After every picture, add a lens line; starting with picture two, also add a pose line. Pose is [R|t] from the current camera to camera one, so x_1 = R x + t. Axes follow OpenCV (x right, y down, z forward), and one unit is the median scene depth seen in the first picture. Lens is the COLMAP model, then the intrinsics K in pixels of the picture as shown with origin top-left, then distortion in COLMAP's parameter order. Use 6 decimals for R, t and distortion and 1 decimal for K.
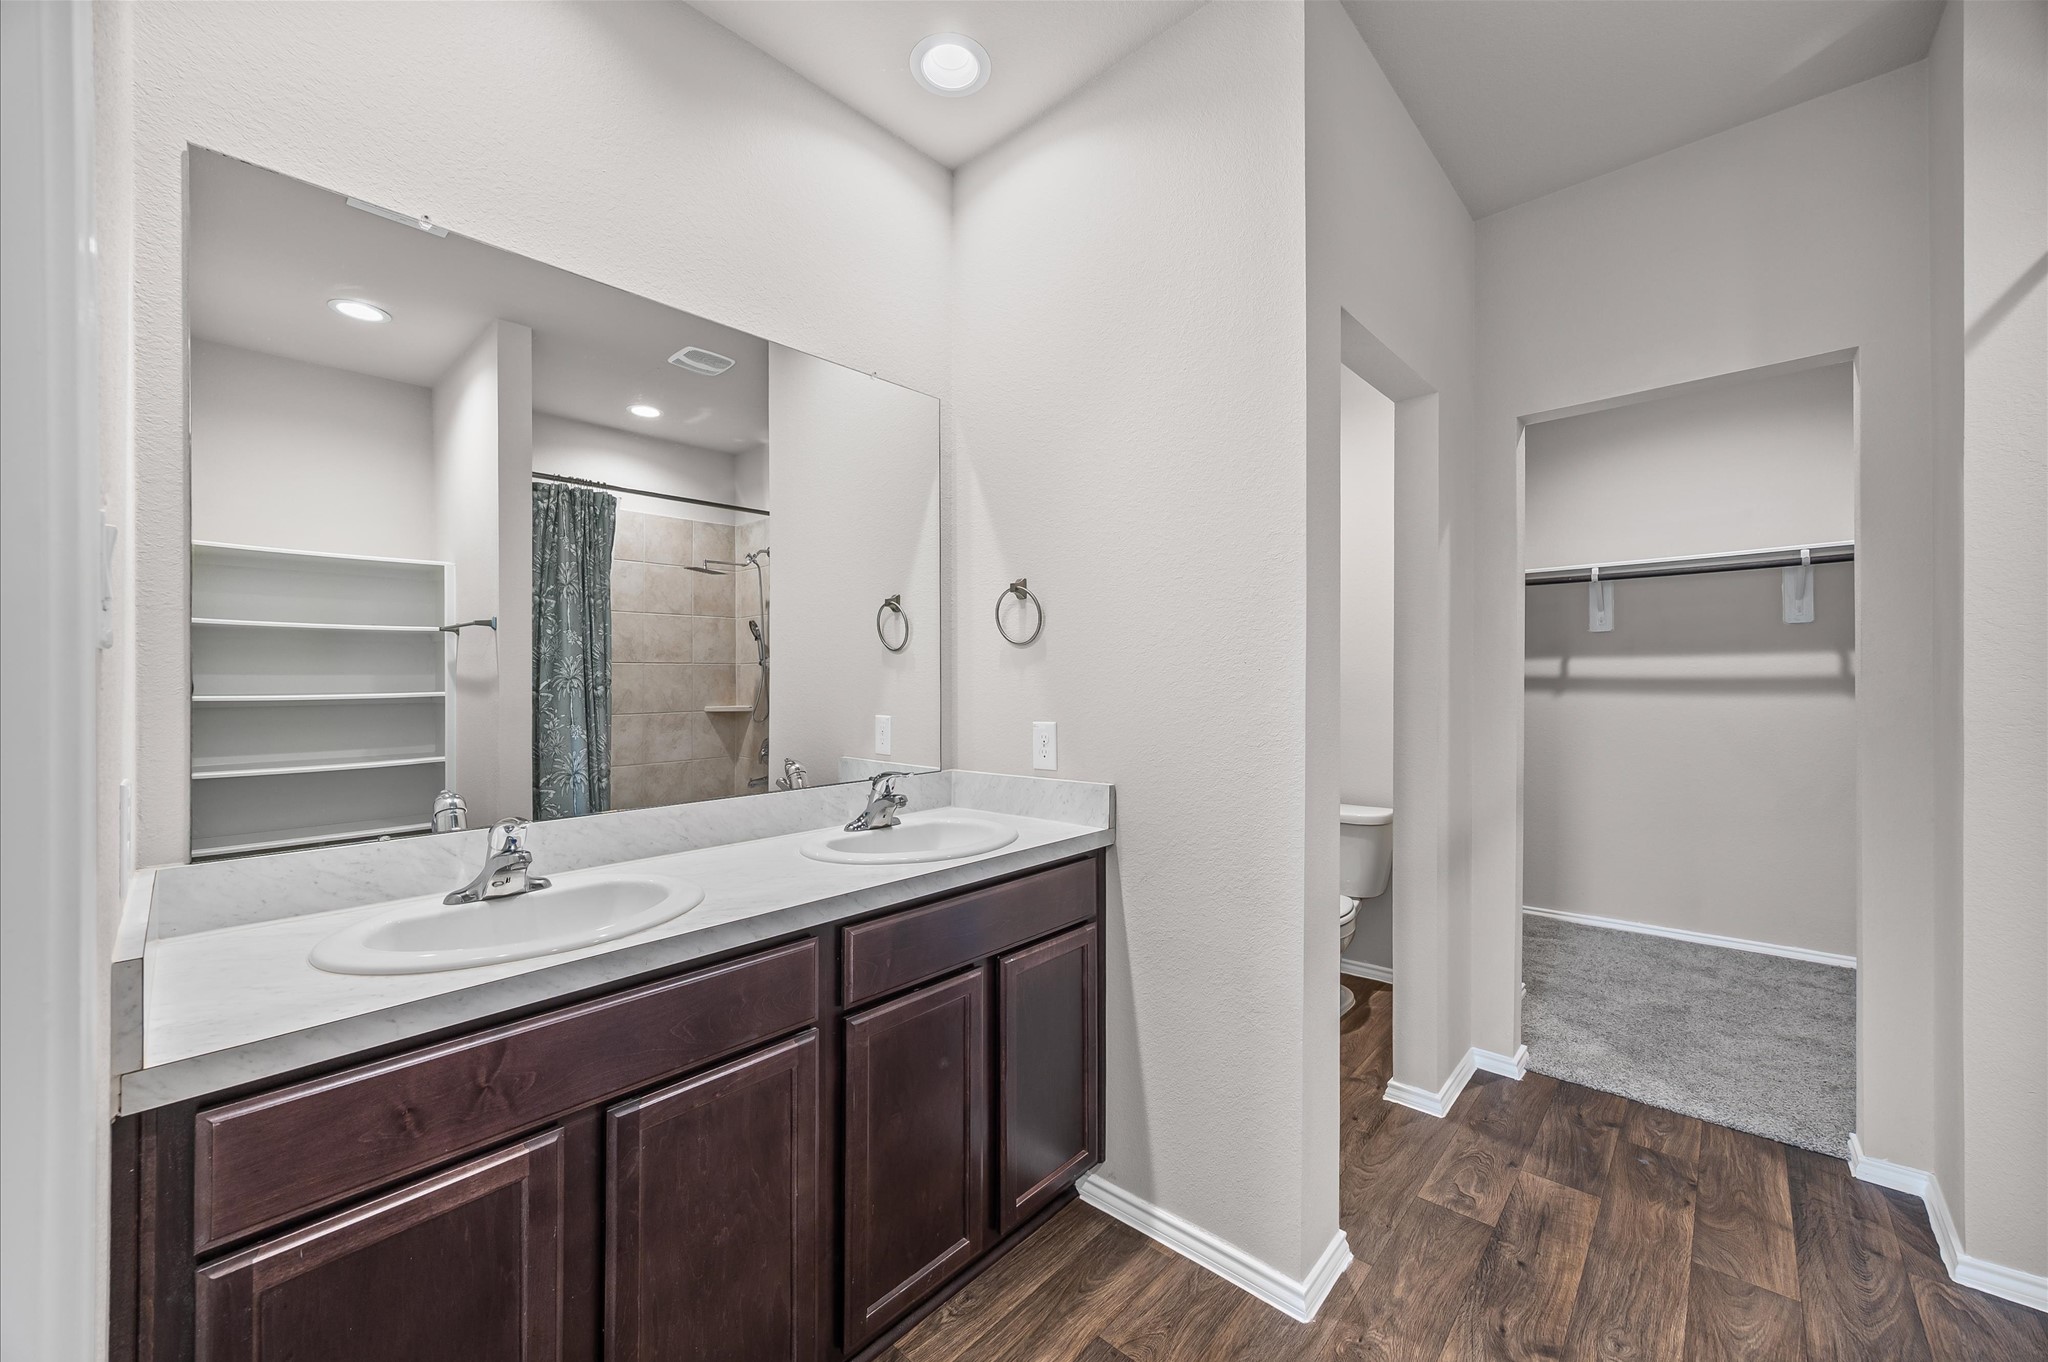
lens RADIAL K [[774.3, 0, 1014.6], [0, 774.3, 705.9], [0, 0, 1]] dist [0.000062, 0.000175]
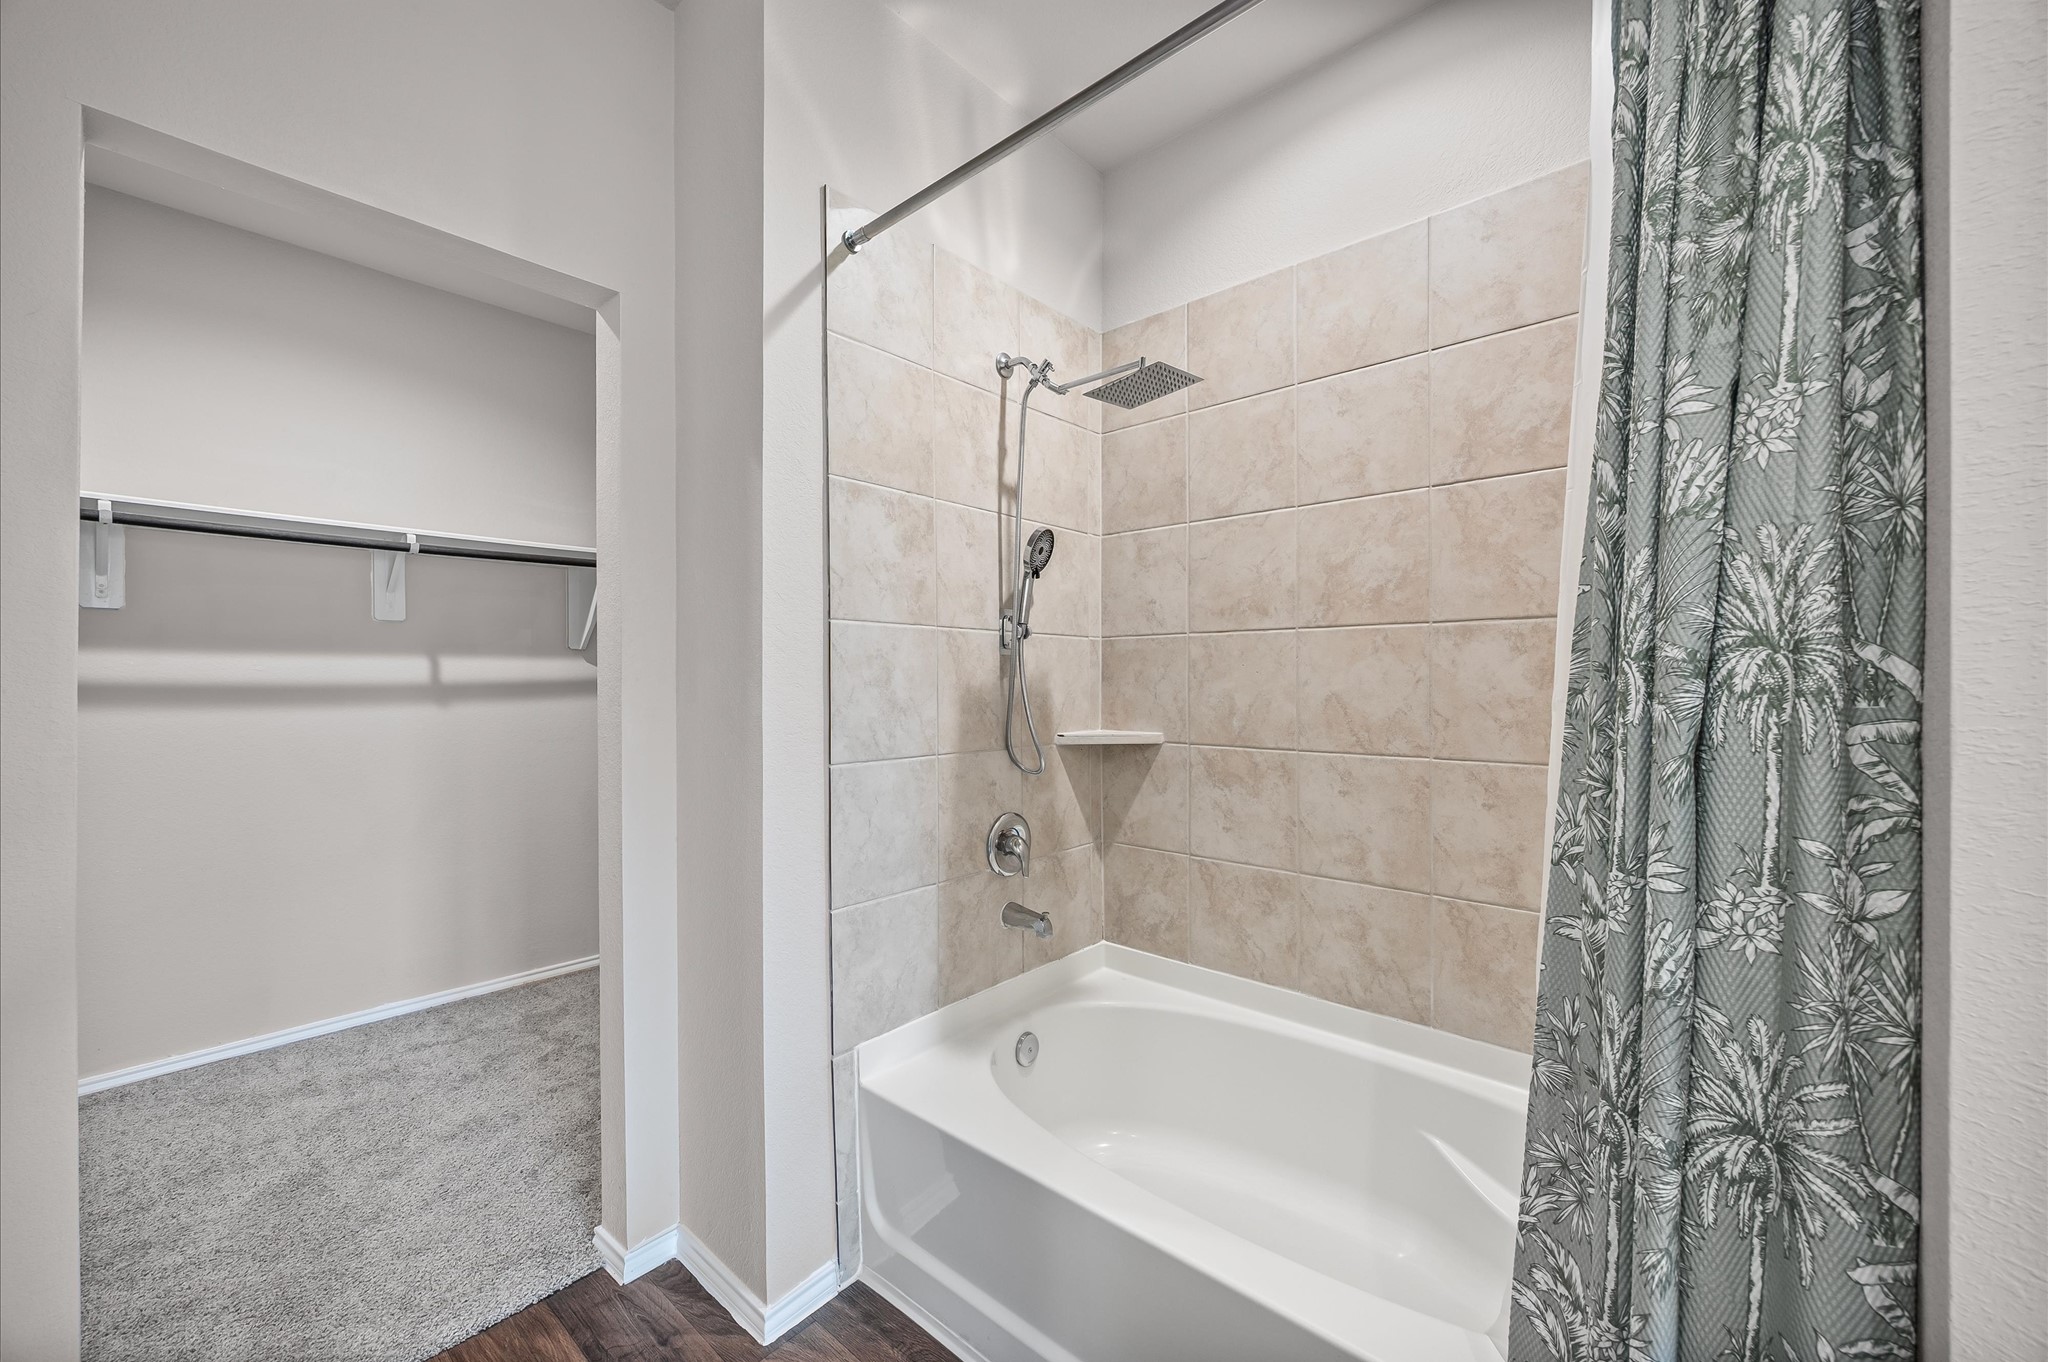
lens RADIAL K [[790.4, 0, 1029.6], [0, 790.4, 692.6], [0, 0, 1]] dist [0.000410, -0.000084]
pose [[-0.037448, -0.000622, 0.999298, 0.198262], [0.026257, 0.999654, 0.001606, -0.020030], [-0.998954, 0.026299, -0.037419, 0.533856]]
